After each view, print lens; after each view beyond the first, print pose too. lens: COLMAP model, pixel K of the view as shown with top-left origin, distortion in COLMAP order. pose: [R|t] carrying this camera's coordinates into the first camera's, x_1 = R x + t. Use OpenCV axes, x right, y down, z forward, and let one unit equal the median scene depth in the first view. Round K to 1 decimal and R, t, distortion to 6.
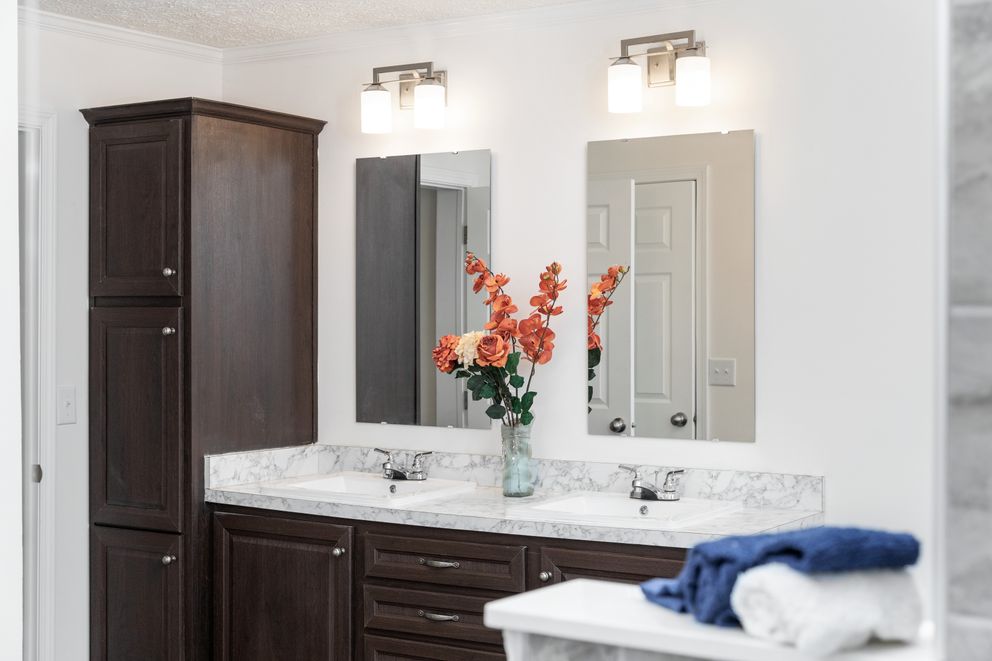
lens RADIAL K [[1445.7, 0, 497.5], [0, 1445.7, 326.7], [0, 0, 1]] dist [0.009537, 0.000000]
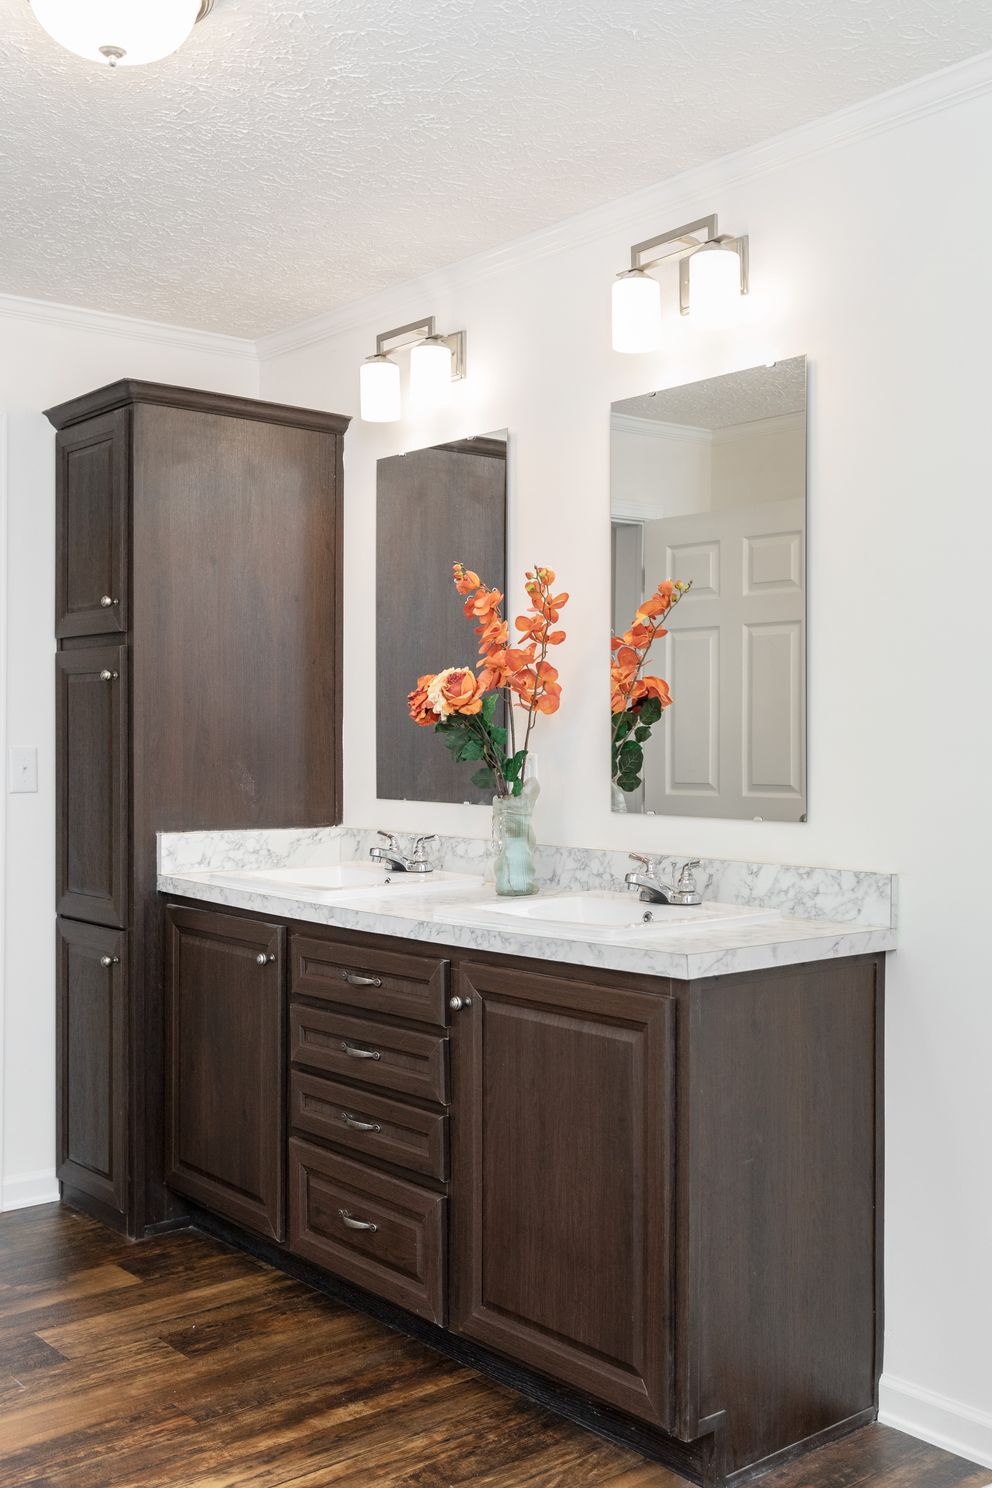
lens RADIAL K [[1530.0, 0, 499.1], [0, 1530.0, 747.0], [0, 0, 1]] dist [0.016941, 0.000000]
pose [[0.956386, 0.004416, -0.292072, 0.233391], [-0.004348, 0.999990, 0.000883, 0.042234], [0.292073, 0.000426, 0.956396, 0.262017]]
